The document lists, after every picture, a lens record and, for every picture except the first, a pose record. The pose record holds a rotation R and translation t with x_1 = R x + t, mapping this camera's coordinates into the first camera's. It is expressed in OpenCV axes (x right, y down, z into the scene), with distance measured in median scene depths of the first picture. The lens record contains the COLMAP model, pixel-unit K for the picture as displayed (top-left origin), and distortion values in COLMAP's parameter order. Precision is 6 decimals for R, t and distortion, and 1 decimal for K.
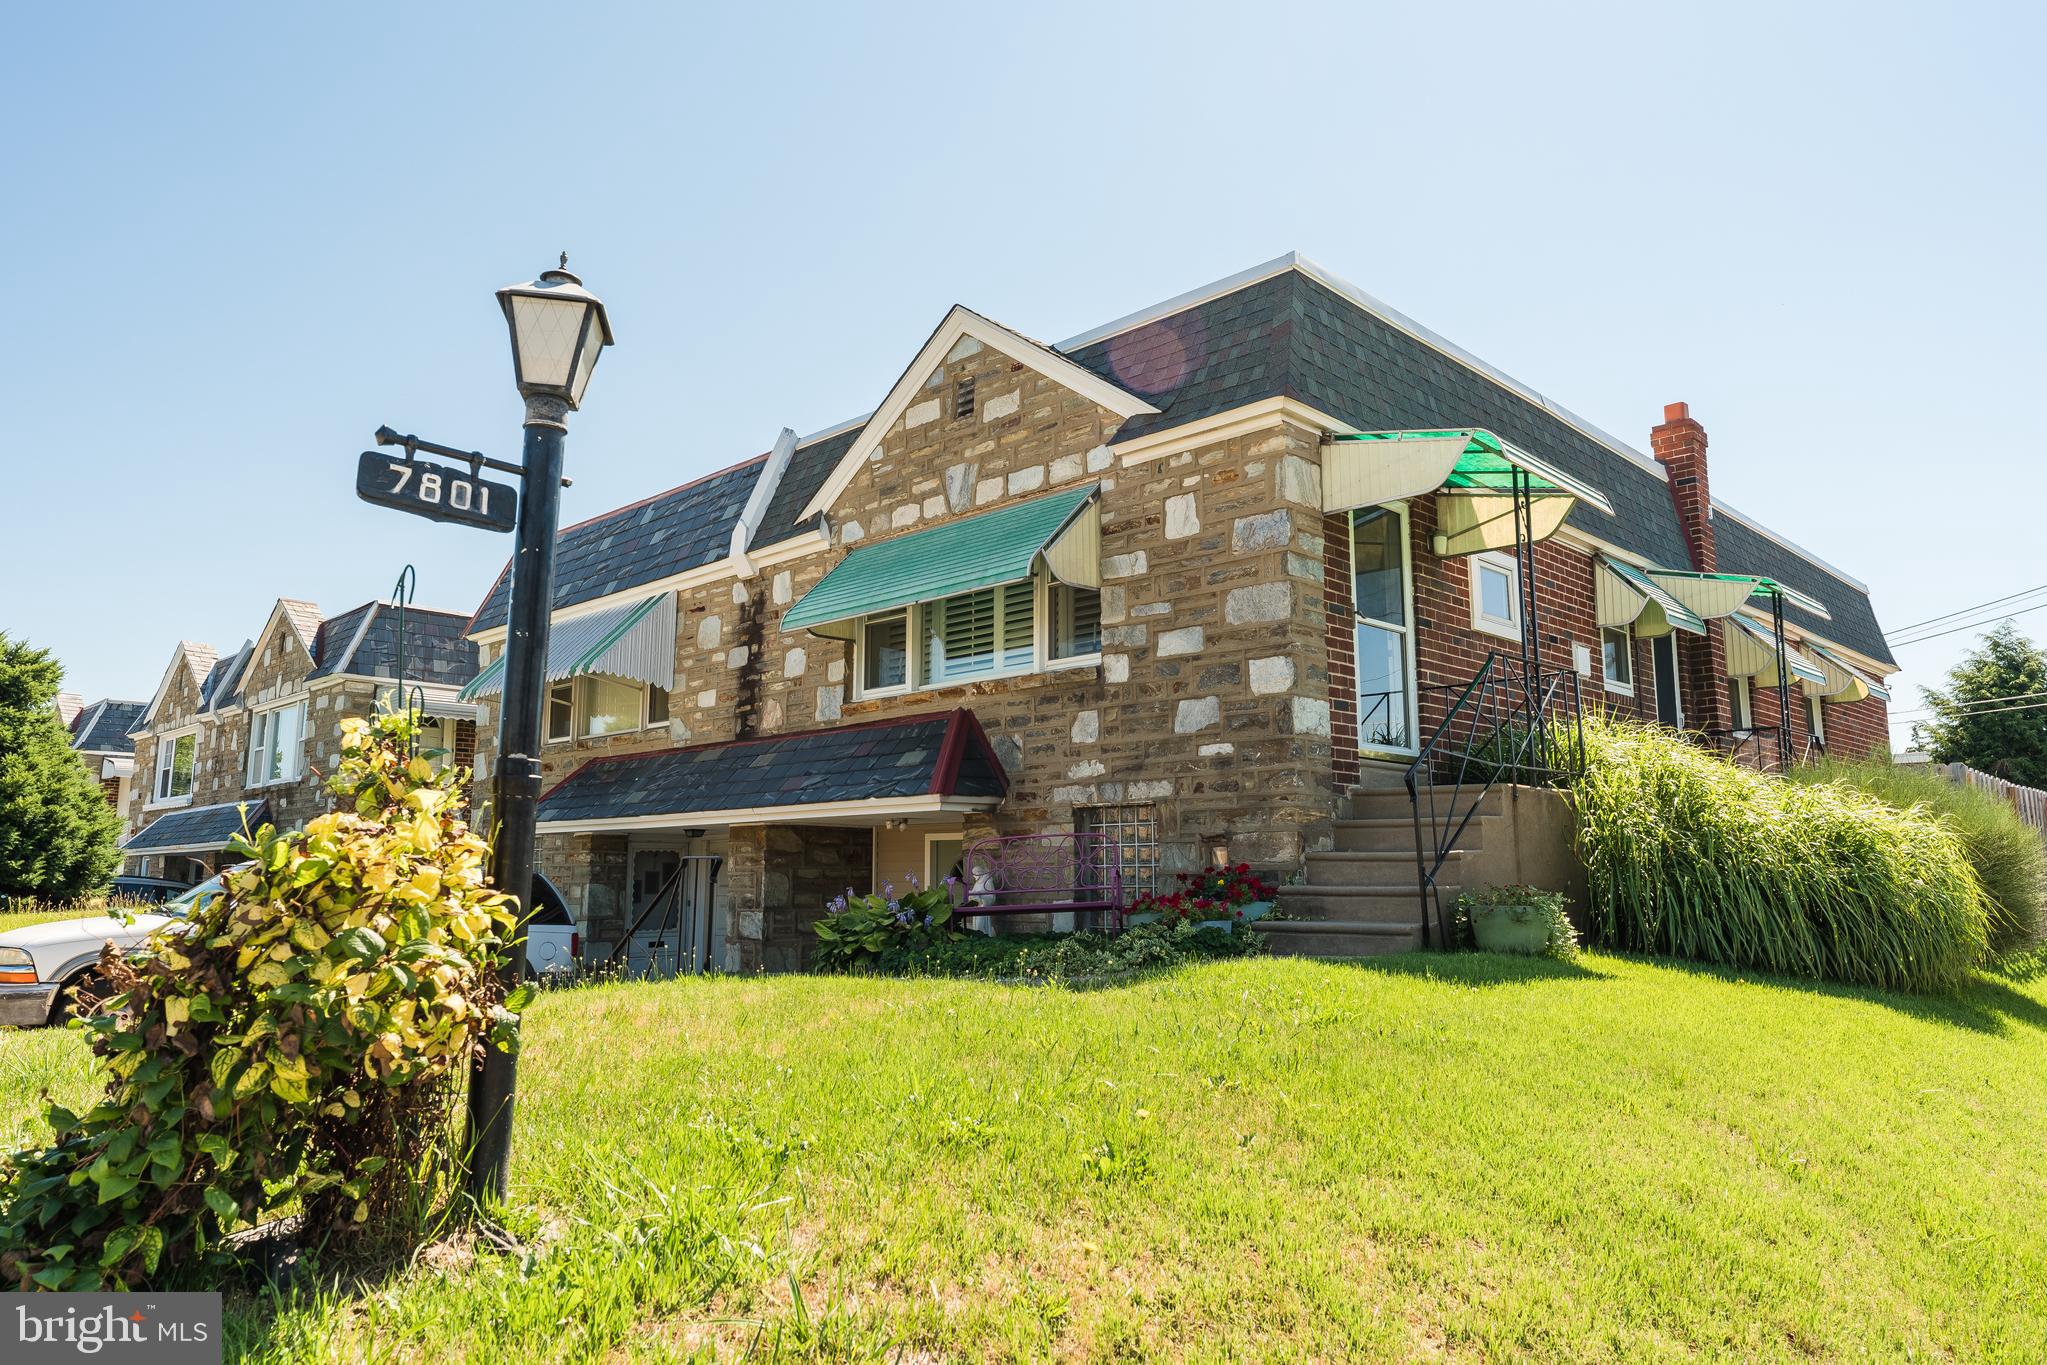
lens RADIAL K [[1347.7, 0, 1037.1], [0, 1347.7, 666.1], [0, 0, 1]] dist [-0.001163, -0.005199]
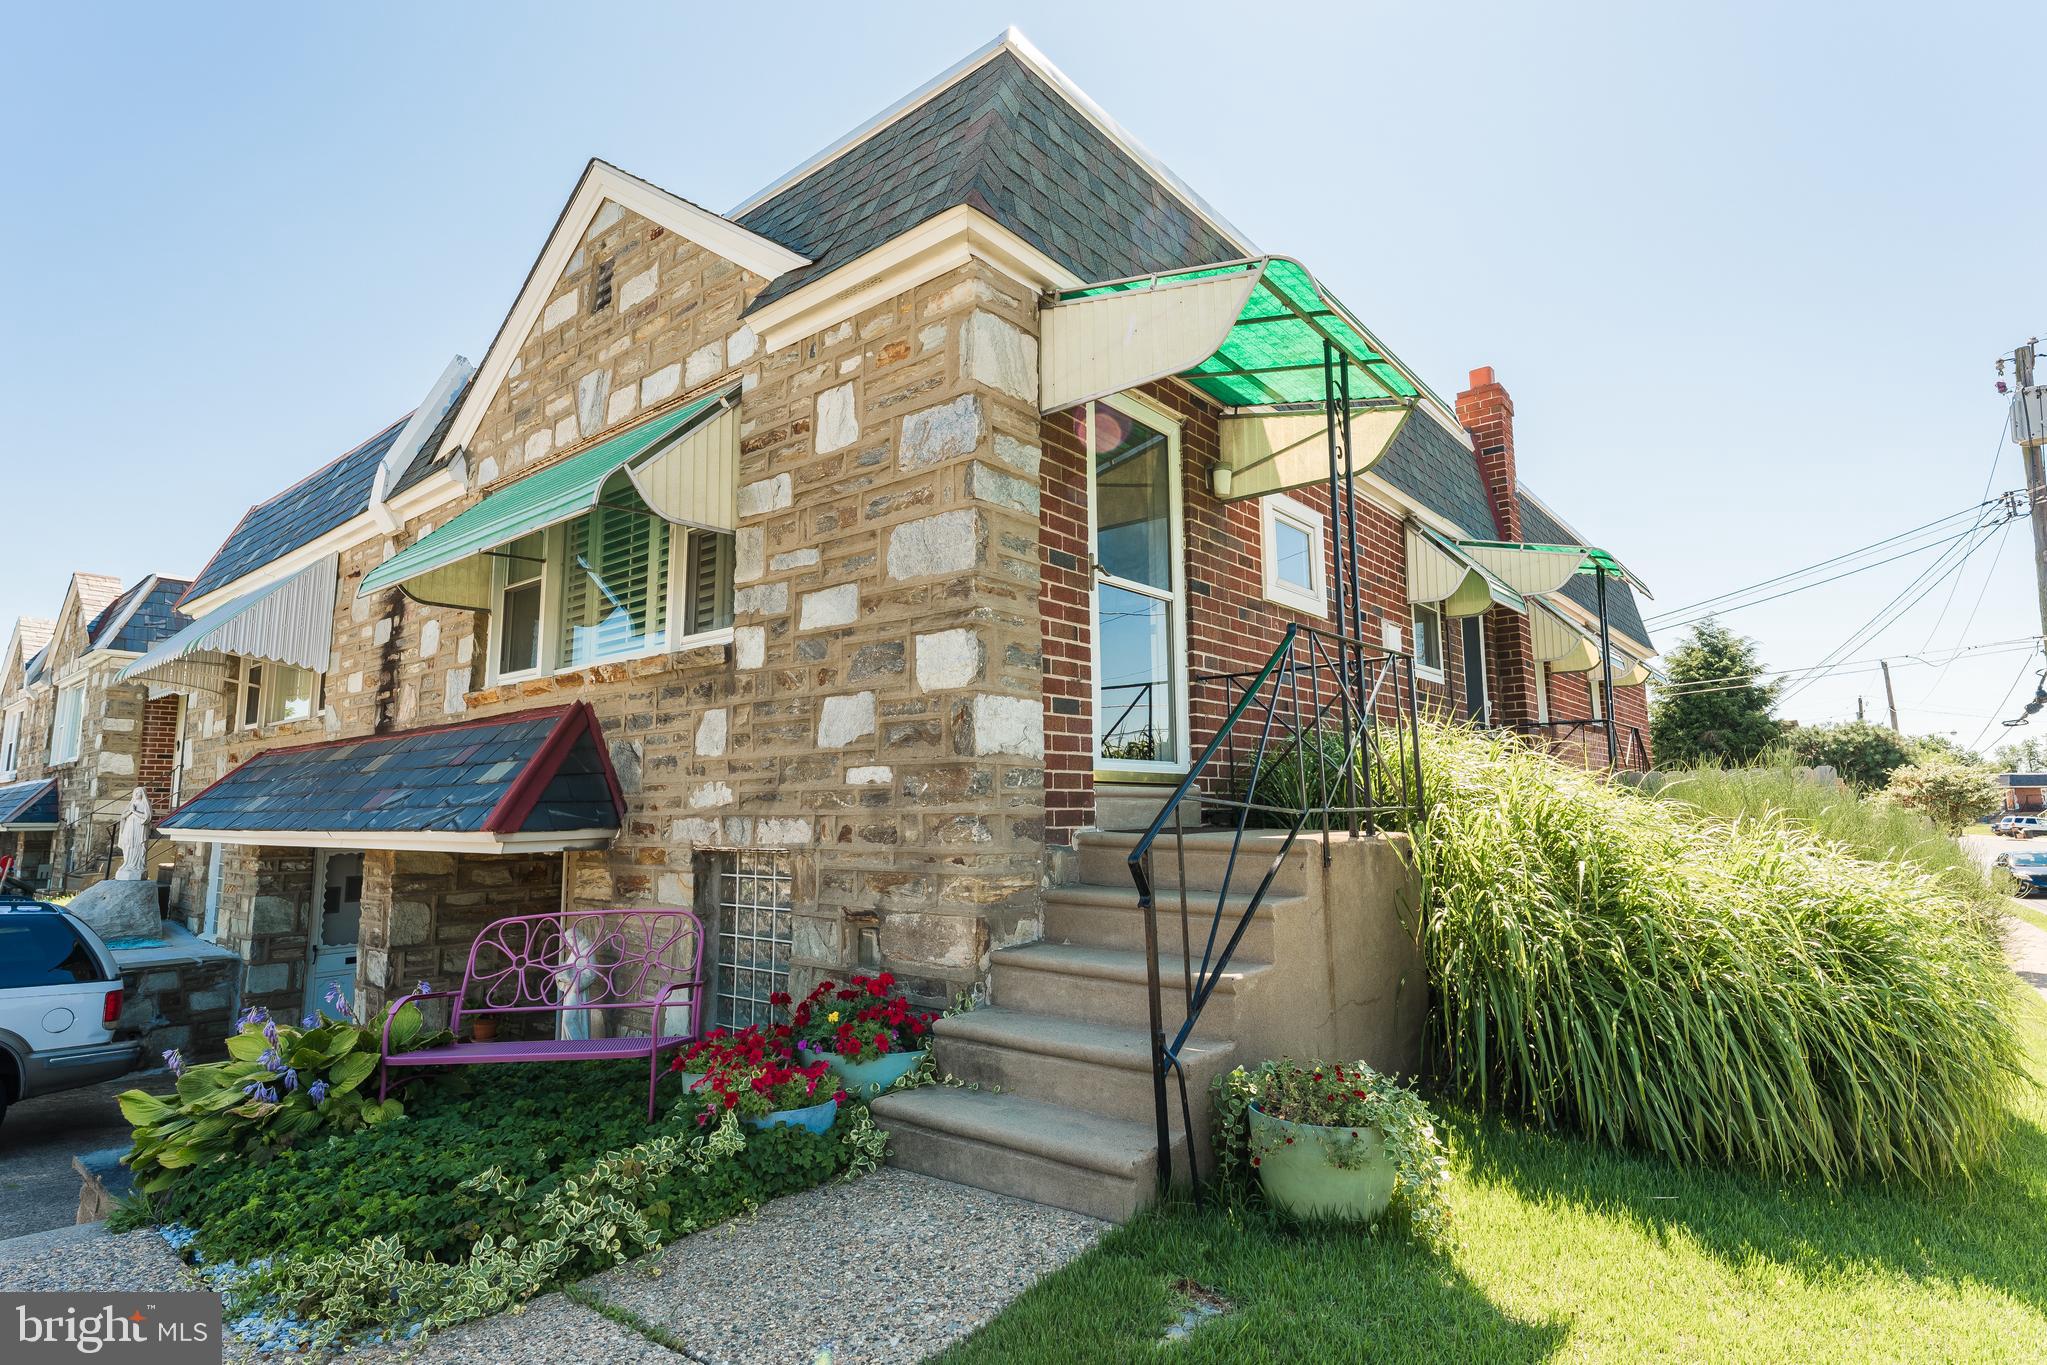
lens RADIAL K [[1114.7, 0, 1016.5], [0, 1114.7, 671.8], [0, 0, 1]] dist [-0.000094, 0.001585]
pose [[0.995895, 0.003966, 0.090425, 0.128974], [-0.005930, 0.999752, 0.021460, 0.000905], [-0.090317, -0.021908, 0.995672, 0.391330]]
